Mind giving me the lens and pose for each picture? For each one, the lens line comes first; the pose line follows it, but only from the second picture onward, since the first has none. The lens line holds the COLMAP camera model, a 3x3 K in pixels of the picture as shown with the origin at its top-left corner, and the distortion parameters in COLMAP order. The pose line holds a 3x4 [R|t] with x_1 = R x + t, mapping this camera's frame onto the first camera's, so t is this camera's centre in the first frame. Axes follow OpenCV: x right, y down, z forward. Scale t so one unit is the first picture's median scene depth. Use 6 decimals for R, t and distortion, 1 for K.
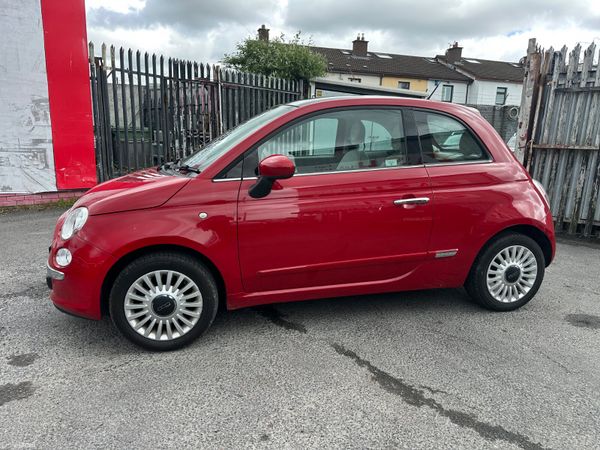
lens RADIAL K [[422.7, 0, 315.1], [0, 422.7, 228.7], [0, 0, 1]] dist [0.032118, -0.041860]
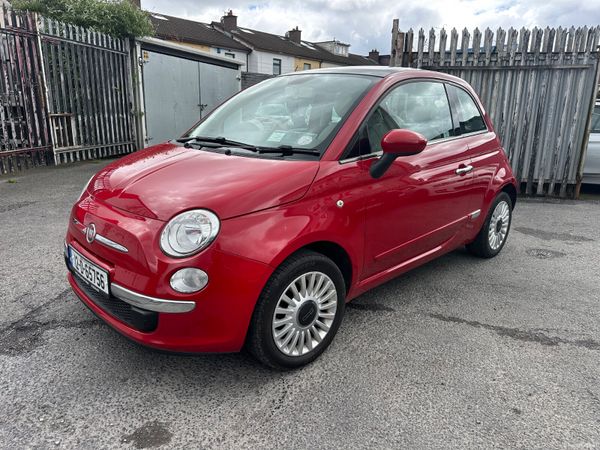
lens RADIAL K [[422.7, 0, 303.2], [0, 422.7, 222.0], [0, 0, 1]] dist [0.032118, -0.041860]
pose [[0.871201, -0.124896, 0.474774, -0.187077], [0.097996, 0.991876, 0.081107, -0.017059], [-0.481047, -0.024135, 0.876362, 0.069222]]
